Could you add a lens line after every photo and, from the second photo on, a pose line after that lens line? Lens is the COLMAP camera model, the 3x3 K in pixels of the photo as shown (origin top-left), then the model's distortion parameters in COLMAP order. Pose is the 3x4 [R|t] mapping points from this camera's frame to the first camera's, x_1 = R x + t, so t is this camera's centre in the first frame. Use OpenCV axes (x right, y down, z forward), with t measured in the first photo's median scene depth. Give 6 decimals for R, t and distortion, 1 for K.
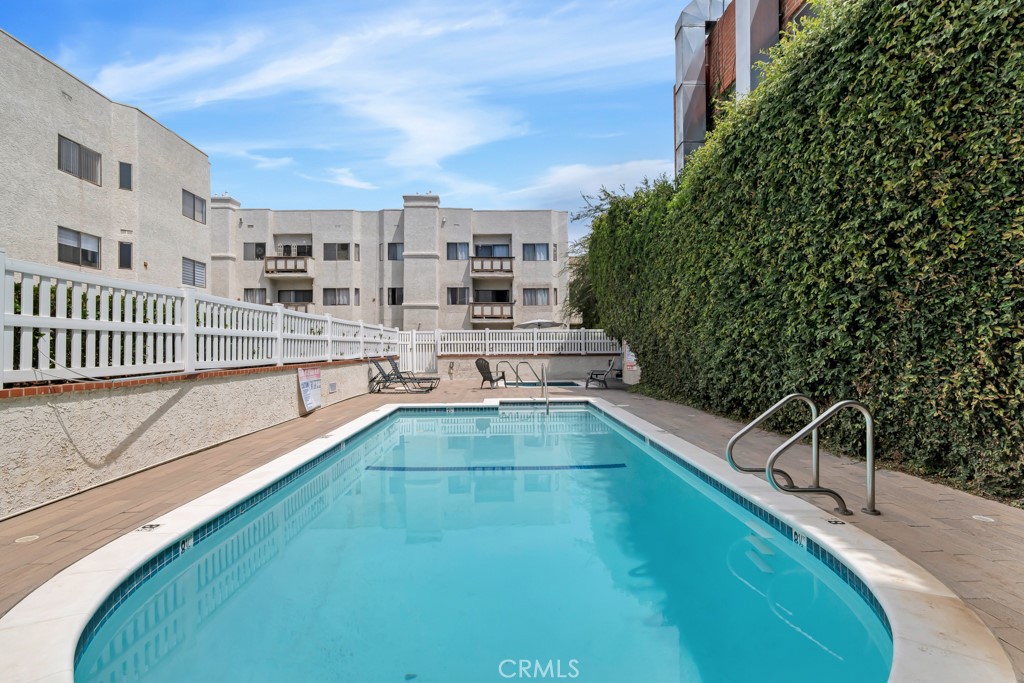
lens RADIAL K [[498.4, 0, 512.0], [0, 498.4, 341.5], [0, 0, 1]] dist [-0.003162, -0.000235]
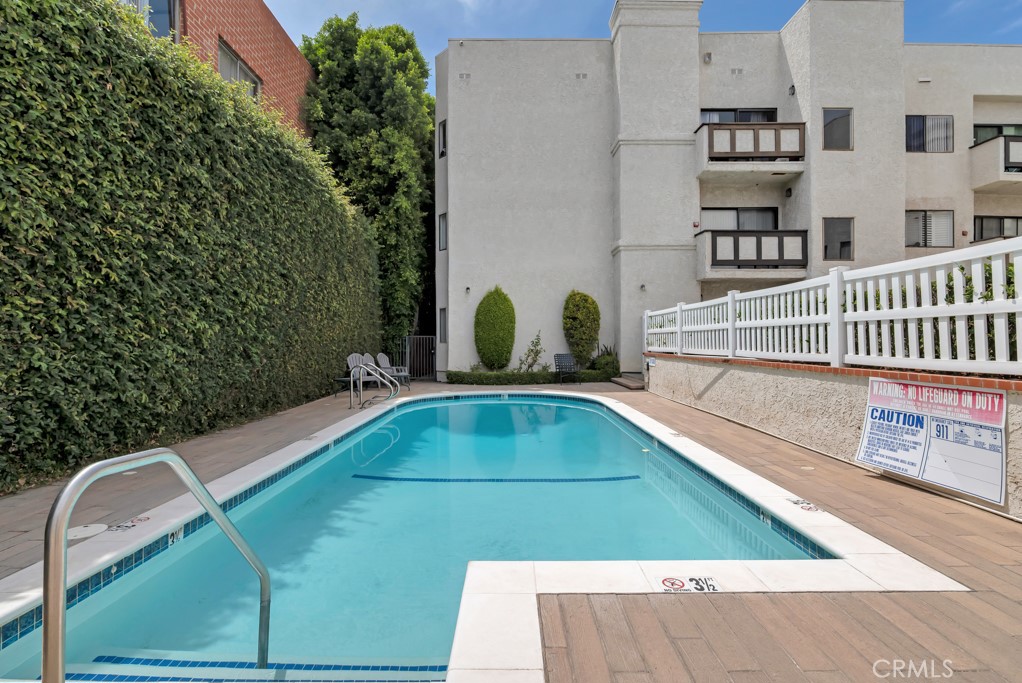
lens RADIAL K [[490.7, 0, 511.0], [0, 490.7, 341.5], [0, 0, 1]] dist [-0.019309, 0.000232]
pose [[-0.999646, 0.007780, 0.025447, -0.094037], [0.007468, 0.999896, -0.012334, 0.026744], [-0.025541, -0.012140, -0.999600, 1.973735]]
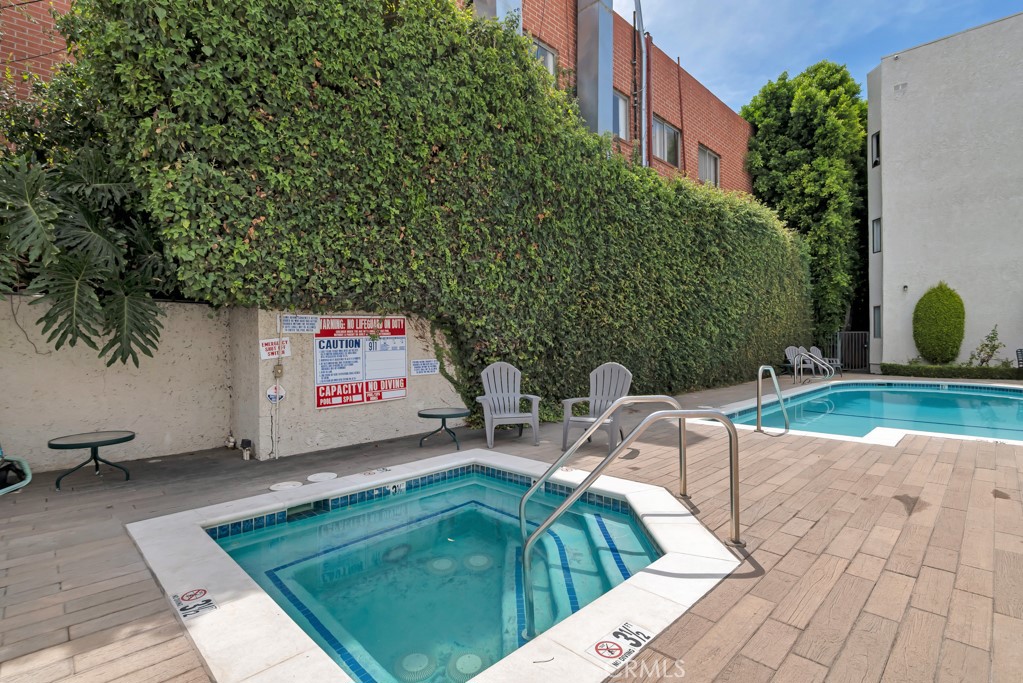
lens RADIAL K [[493.2, 0, 511.5], [0, 493.2, 341.5], [0, 0, 1]] dist [-0.010998, 0.001667]
pose [[-0.686221, 0.006591, 0.727364, -0.280077], [0.000882, 0.999966, -0.008229, 0.041326], [-0.727393, -0.005005, -0.686203, 2.868456]]
